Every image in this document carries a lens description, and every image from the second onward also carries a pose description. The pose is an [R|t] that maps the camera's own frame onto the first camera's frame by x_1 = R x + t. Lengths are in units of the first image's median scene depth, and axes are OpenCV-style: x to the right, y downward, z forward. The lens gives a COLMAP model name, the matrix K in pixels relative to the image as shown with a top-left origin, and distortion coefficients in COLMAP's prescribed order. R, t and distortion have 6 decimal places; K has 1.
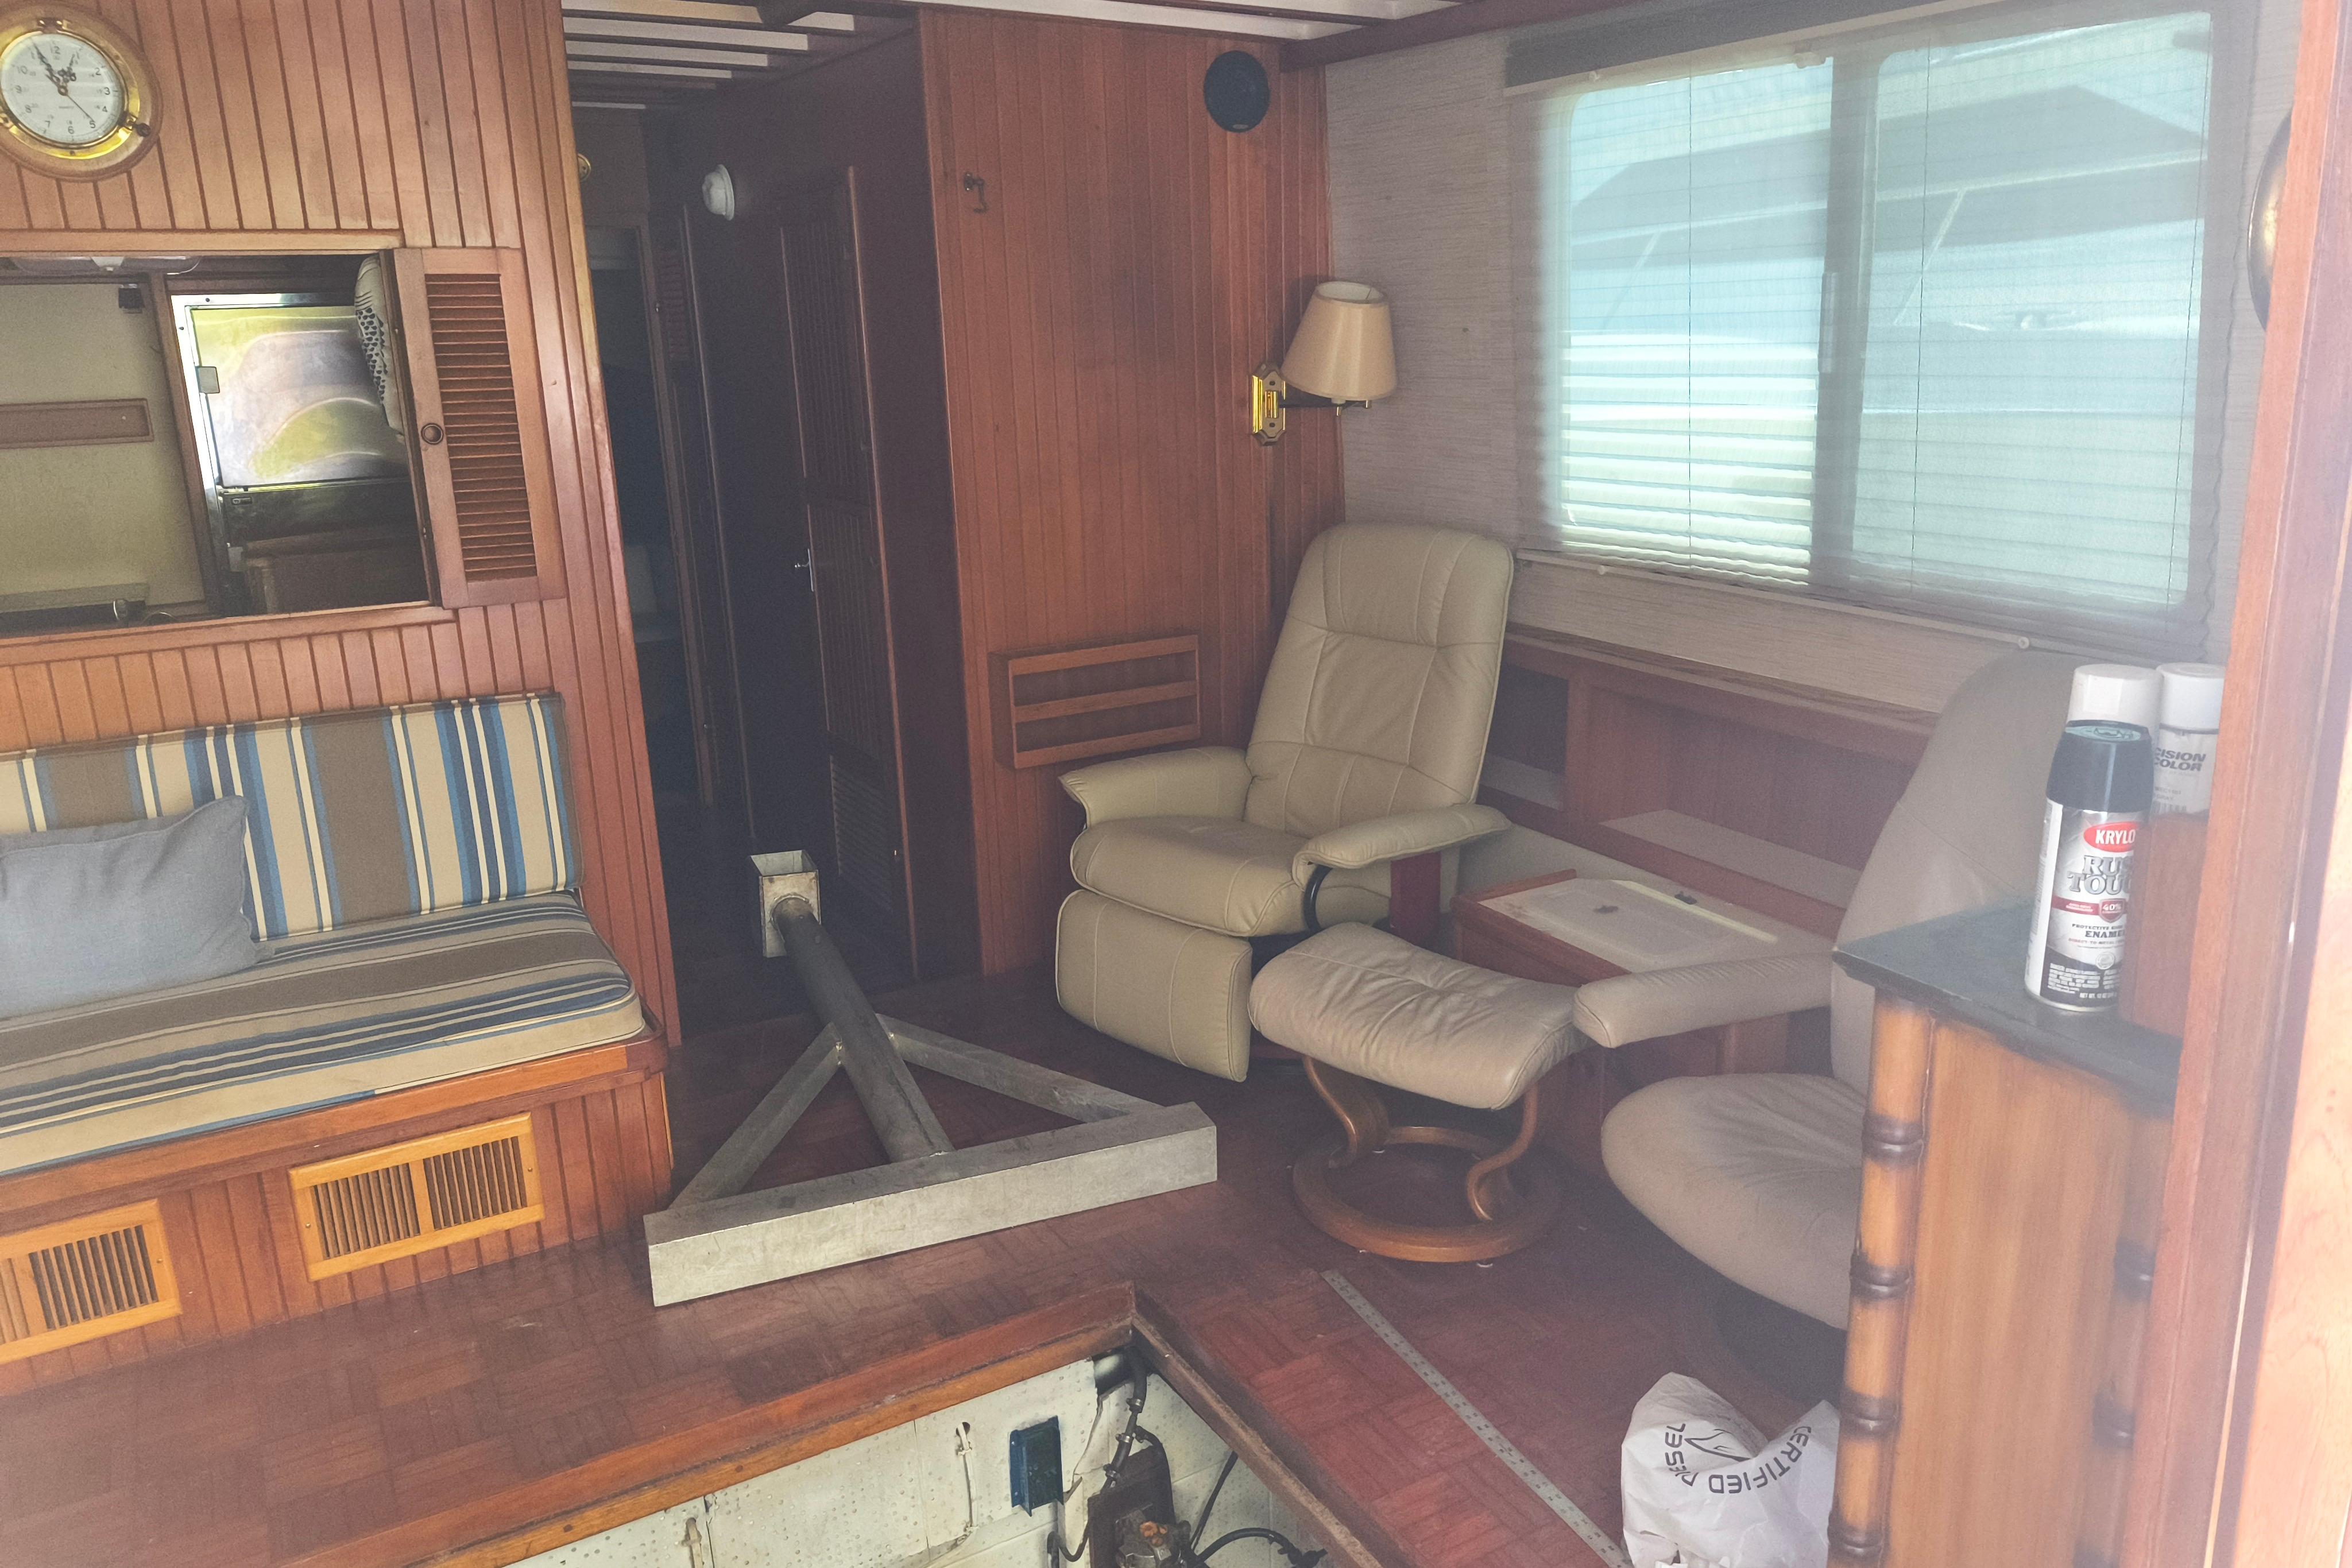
lens RADIAL K [[1711.5, 0, 1244.5], [0, 1711.5, 789.5], [0, 0, 1]] dist [0.003982, -0.009820]
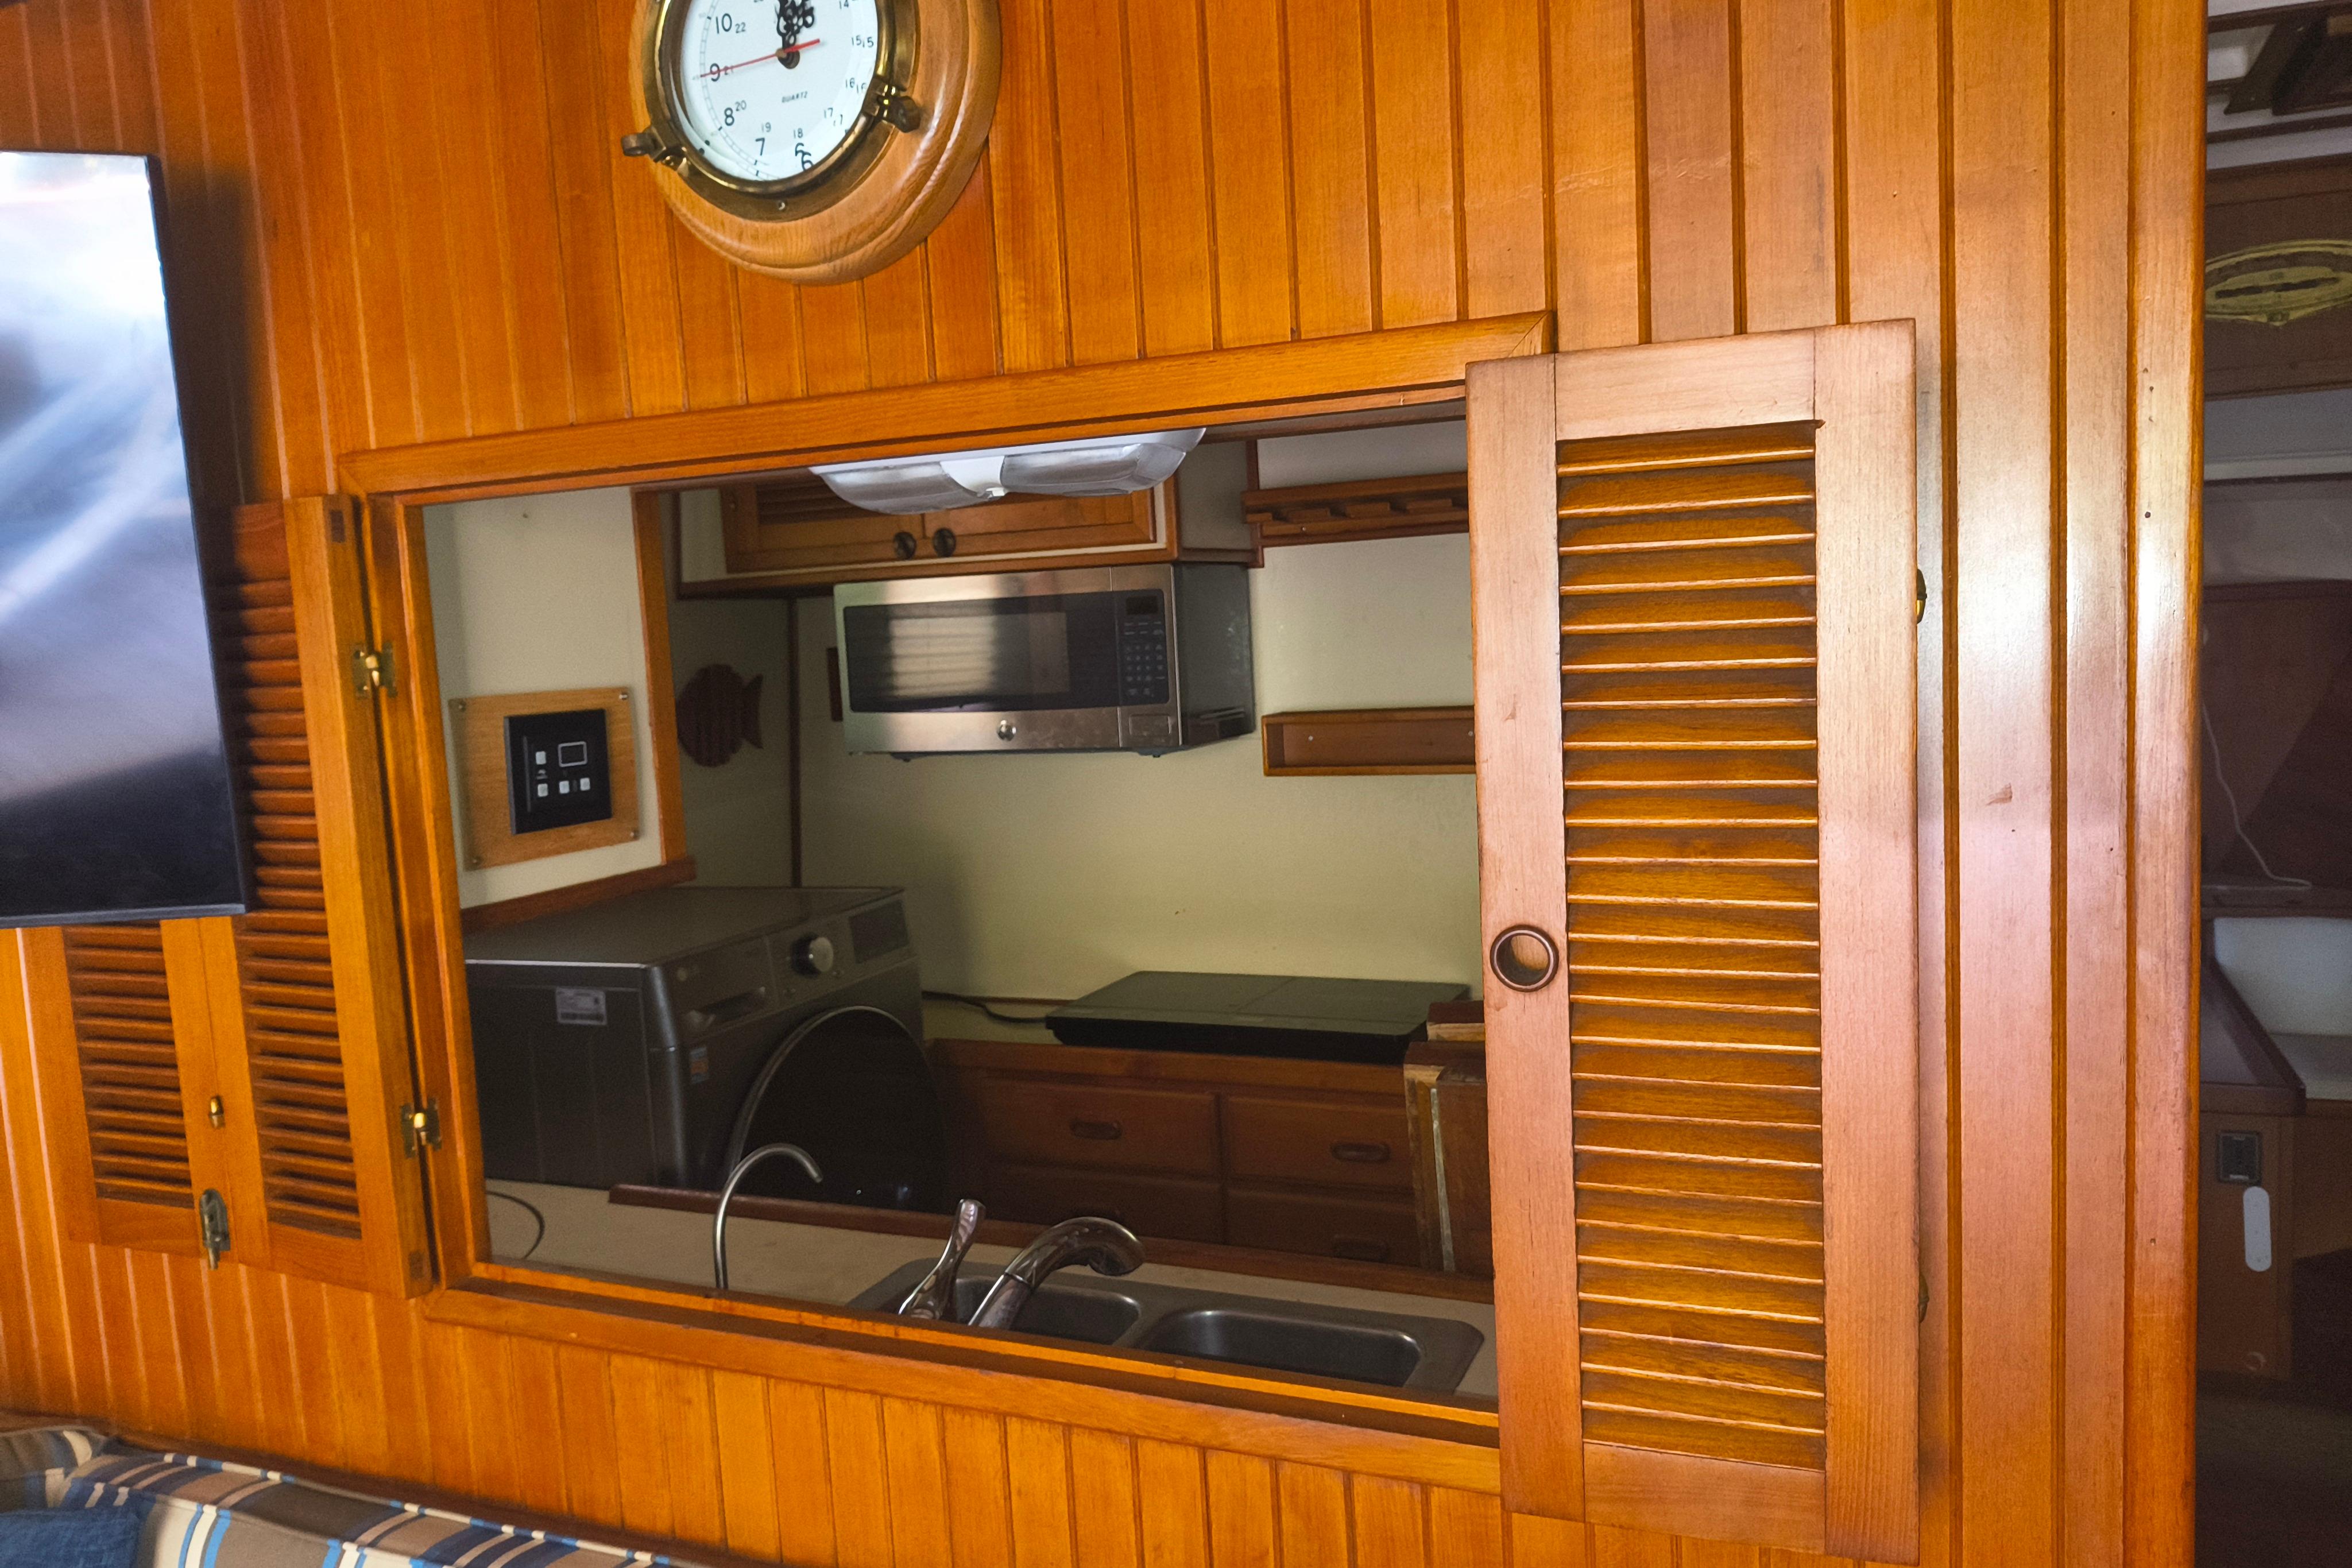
lens RADIAL K [[1728.5, 0, 1176.3], [0, 1728.5, 773.0], [0, 0, 1]] dist [0.017480, -0.031820]
pose [[0.563733, 0.069270, -0.823048, -0.272905], [-0.184320, 0.981899, -0.043608, -0.225266], [0.805128, 0.176287, 0.566296, 0.808612]]
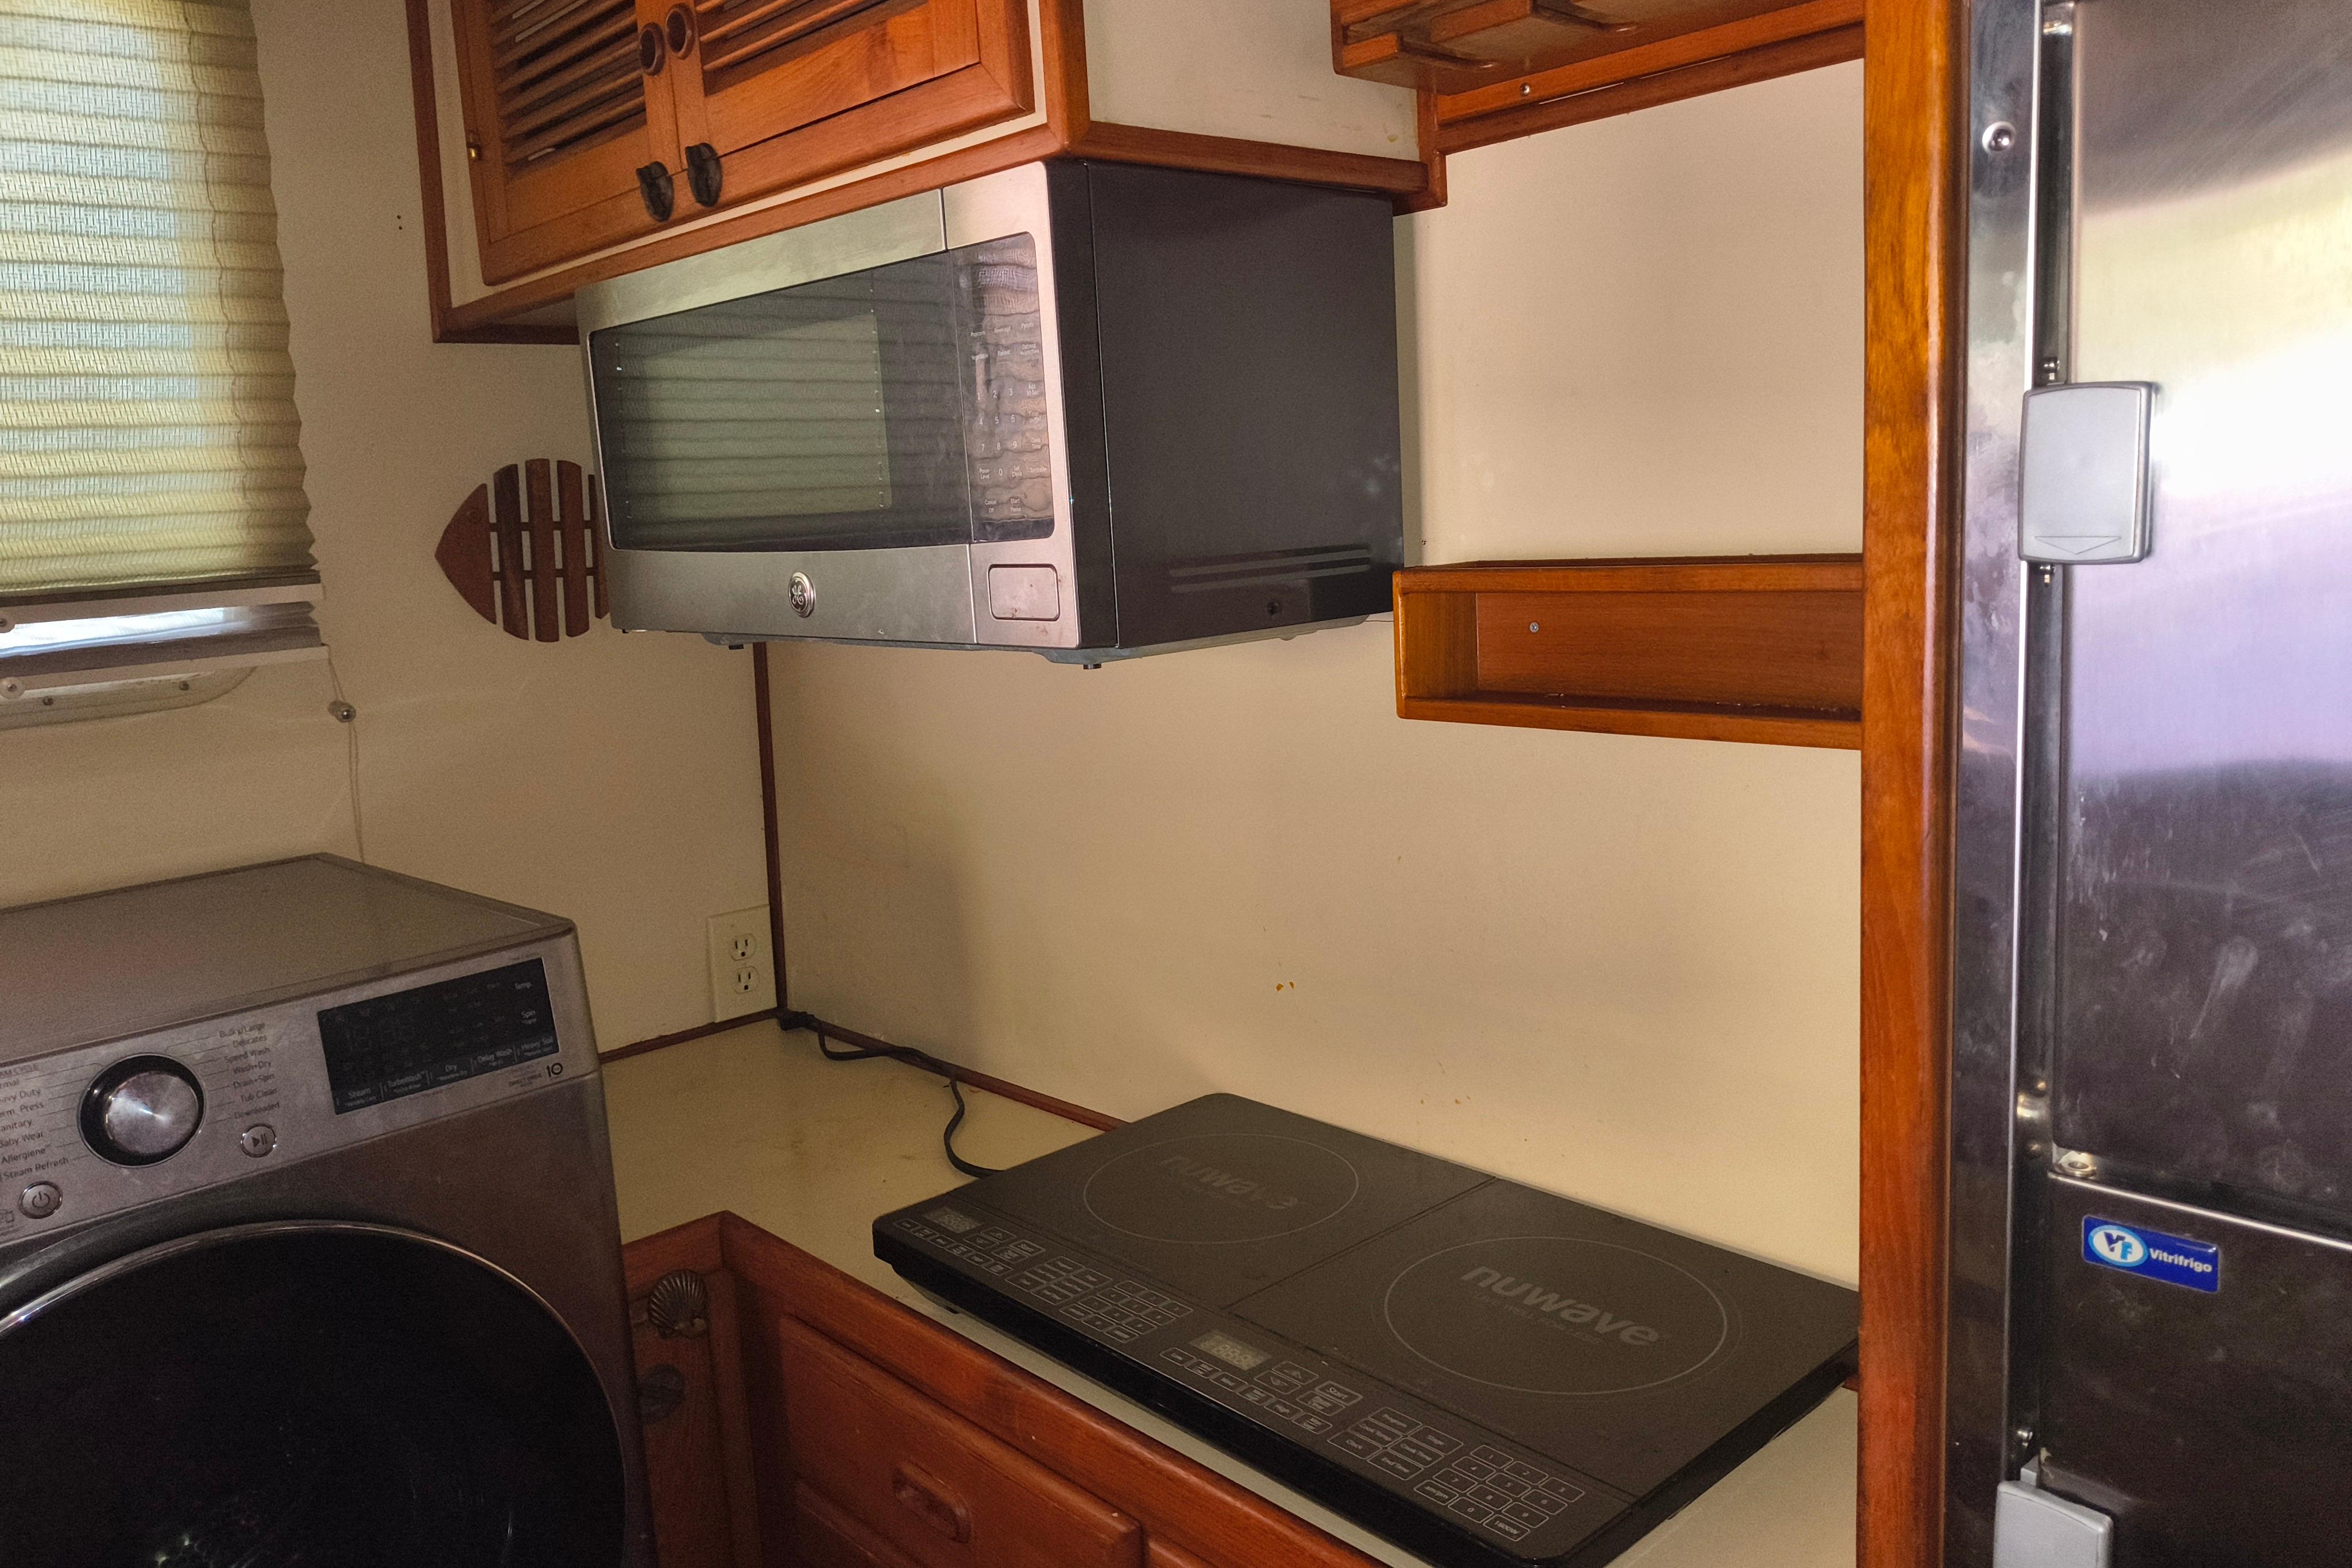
lens RADIAL K [[1728.5, 0, 1176.3], [0, 1728.5, 773.0], [0, 0, 1]] dist [0.017480, -0.031820]
pose [[0.191816, 0.174031, -0.965878, -0.667183], [-0.211333, 0.968390, 0.132514, -0.304917], [0.958408, 0.178704, 0.222531, 1.263972]]
